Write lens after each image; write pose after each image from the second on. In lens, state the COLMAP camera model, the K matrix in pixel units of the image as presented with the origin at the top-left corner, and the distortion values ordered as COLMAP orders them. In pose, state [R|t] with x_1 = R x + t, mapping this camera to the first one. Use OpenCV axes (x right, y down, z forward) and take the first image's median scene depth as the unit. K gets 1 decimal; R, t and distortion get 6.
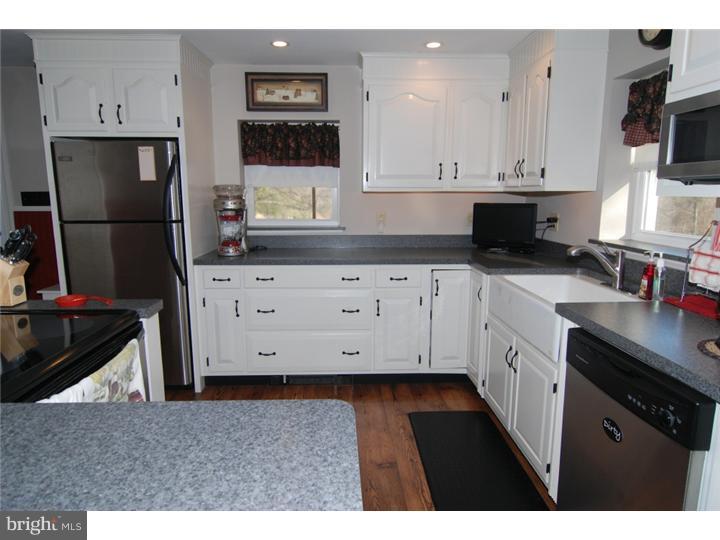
lens RADIAL K [[449.3, 0, 356.8], [0, 449.3, 266.4], [0, 0, 1]] dist [-0.006733, -0.001652]
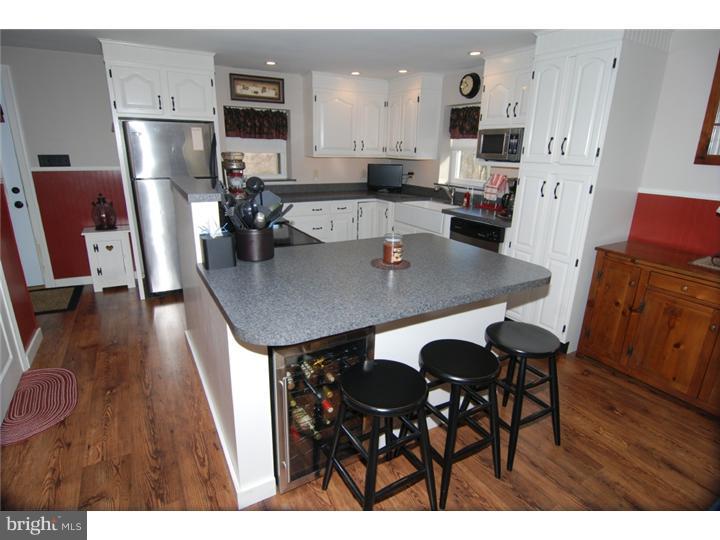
lens RADIAL K [[389.4, 0, 358.0], [0, 389.4, 267.5], [0, 0, 1]] dist [-0.015282, -0.001219]
pose [[0.887910, -0.117323, 0.444804, -0.538774], [0.054320, 0.986906, 0.151877, 0.027256], [-0.456798, -0.110692, 0.882657, -0.399070]]
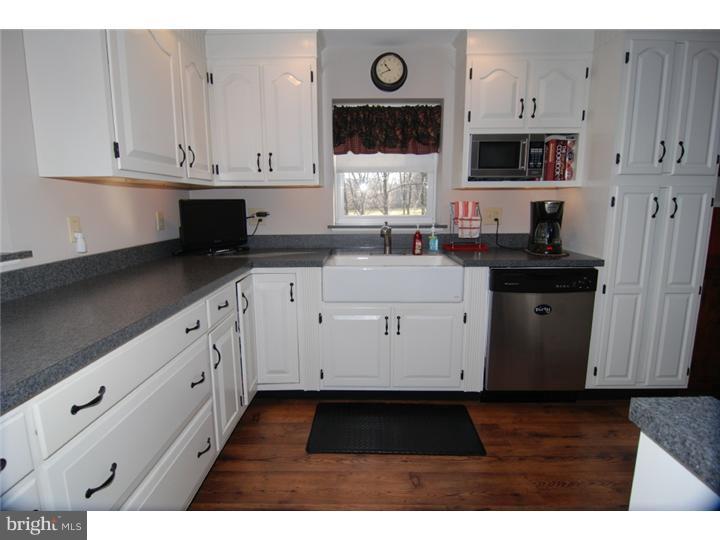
lens RADIAL K [[389.4, 0, 358.0], [0, 389.4, 267.5], [0, 0, 1]] dist [-0.015282, -0.001219]
pose [[0.056036, -0.162041, 0.985192, -0.460053], [0.169022, 0.974040, 0.150593, -0.080549], [-0.984018, 0.158081, 0.081969, 0.705669]]
